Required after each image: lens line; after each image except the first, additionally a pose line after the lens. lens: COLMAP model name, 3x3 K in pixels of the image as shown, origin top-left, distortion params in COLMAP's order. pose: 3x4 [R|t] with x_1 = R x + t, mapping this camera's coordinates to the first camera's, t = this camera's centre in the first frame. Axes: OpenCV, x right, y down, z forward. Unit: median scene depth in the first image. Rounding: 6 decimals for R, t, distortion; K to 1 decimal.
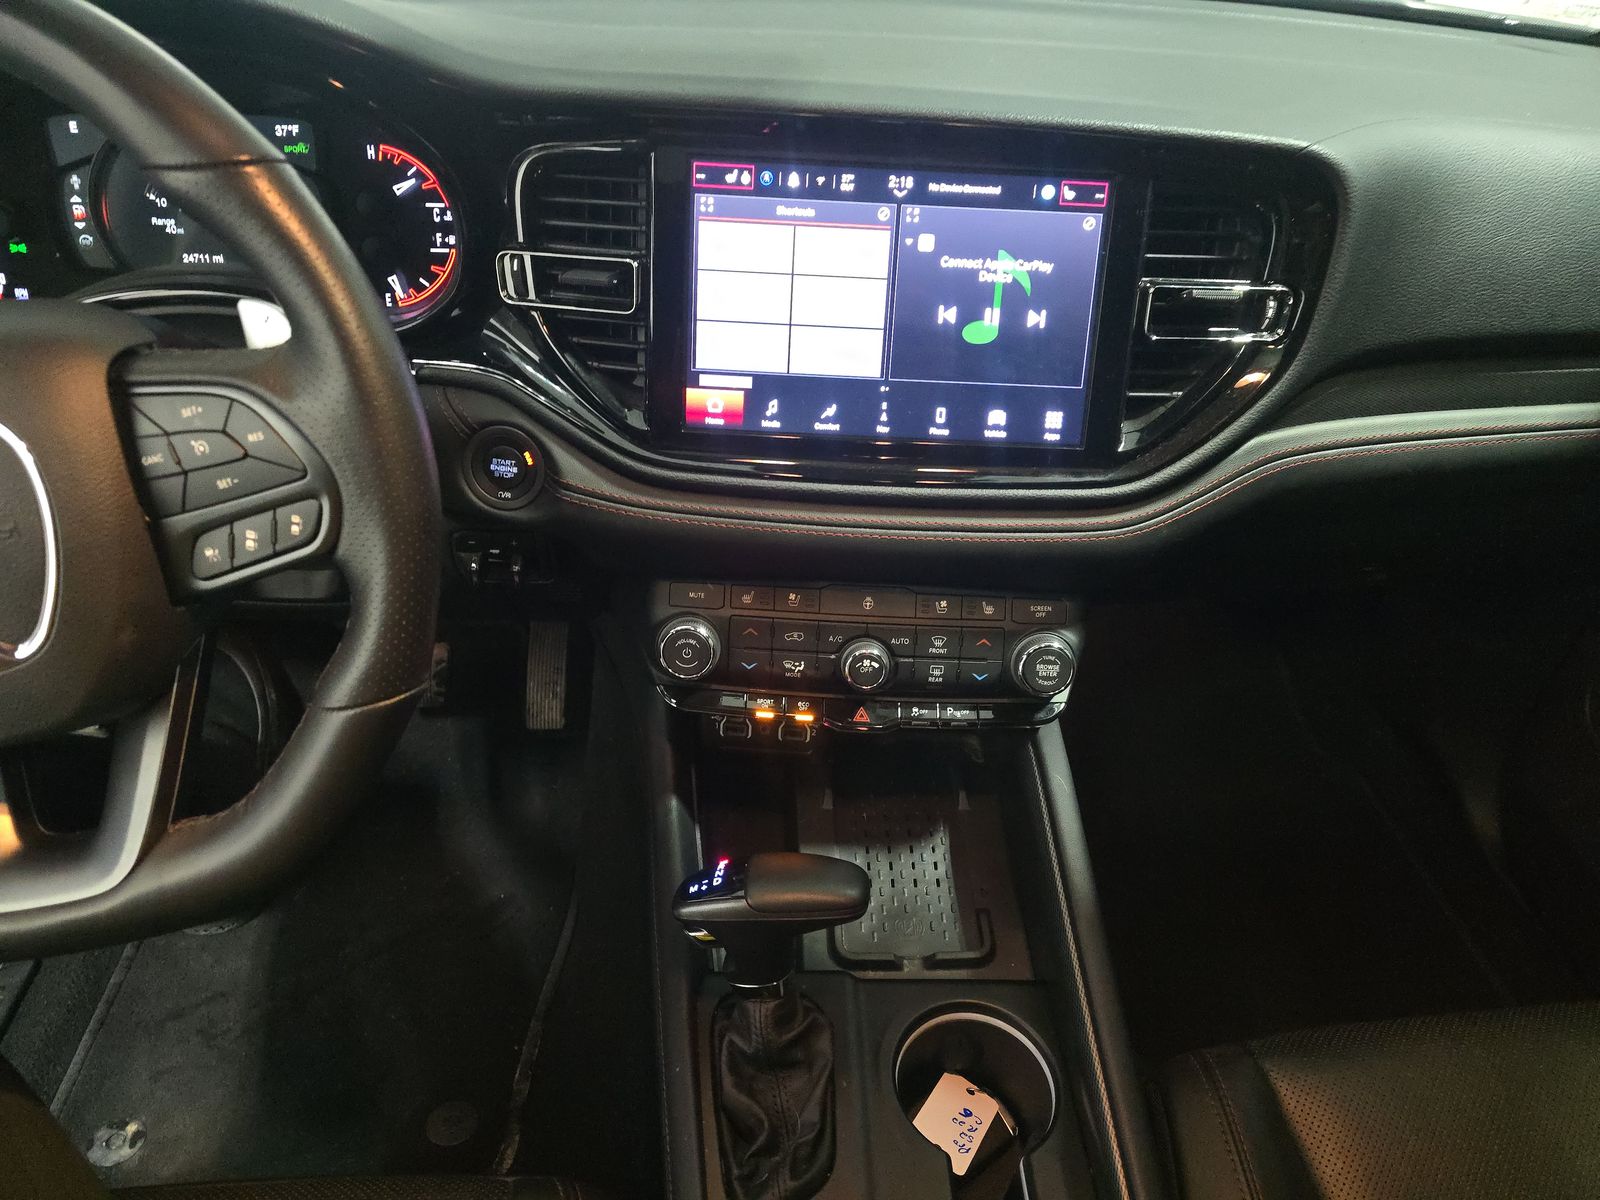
lens RADIAL K [[1023.1, 0, 804.3], [0, 1023.1, 675.4], [0, 0, 1]] dist [0.073576, -0.060279]
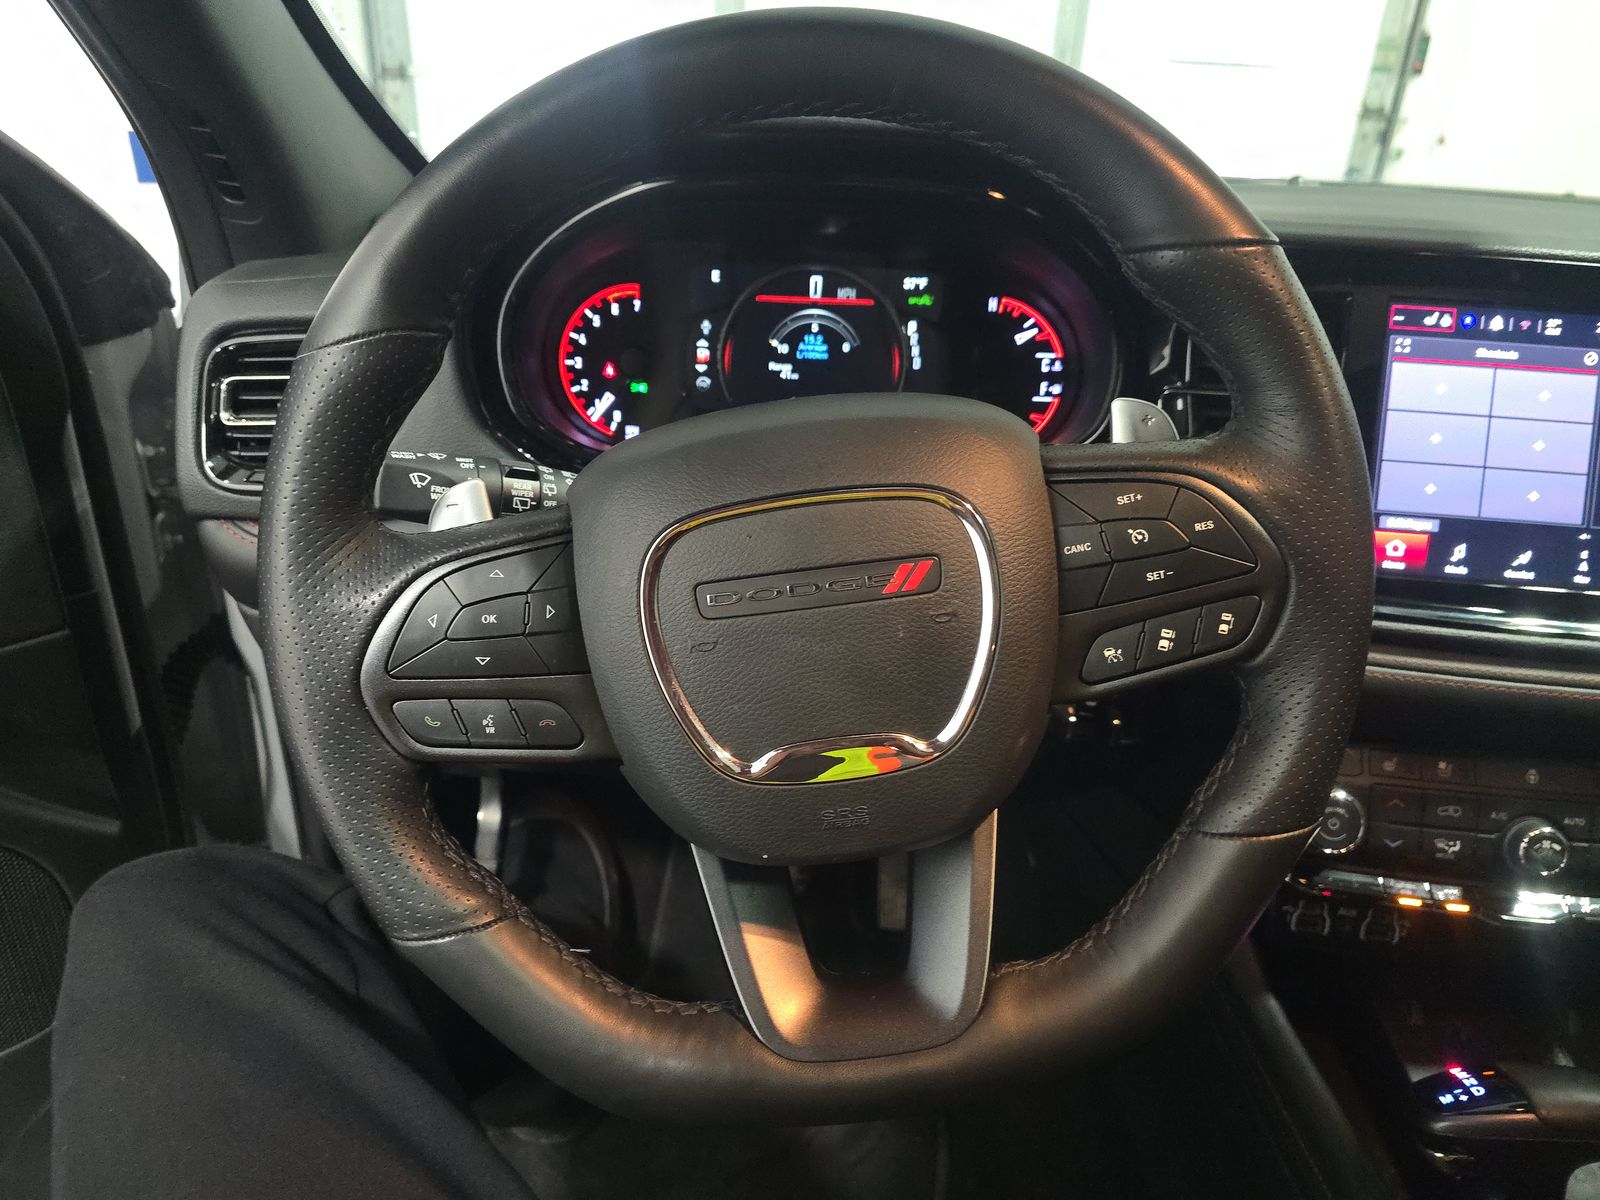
lens RADIAL K [[1073.1, 0, 714.3], [0, 1073.1, 716.9], [0, 0, 1]] dist [0.000377, -0.001361]
pose [[0.997589, 0.035431, -0.059677, -0.625966], [-0.046292, 0.980340, -0.191806, 0.094238], [0.051708, 0.194106, 0.979617, 0.064869]]
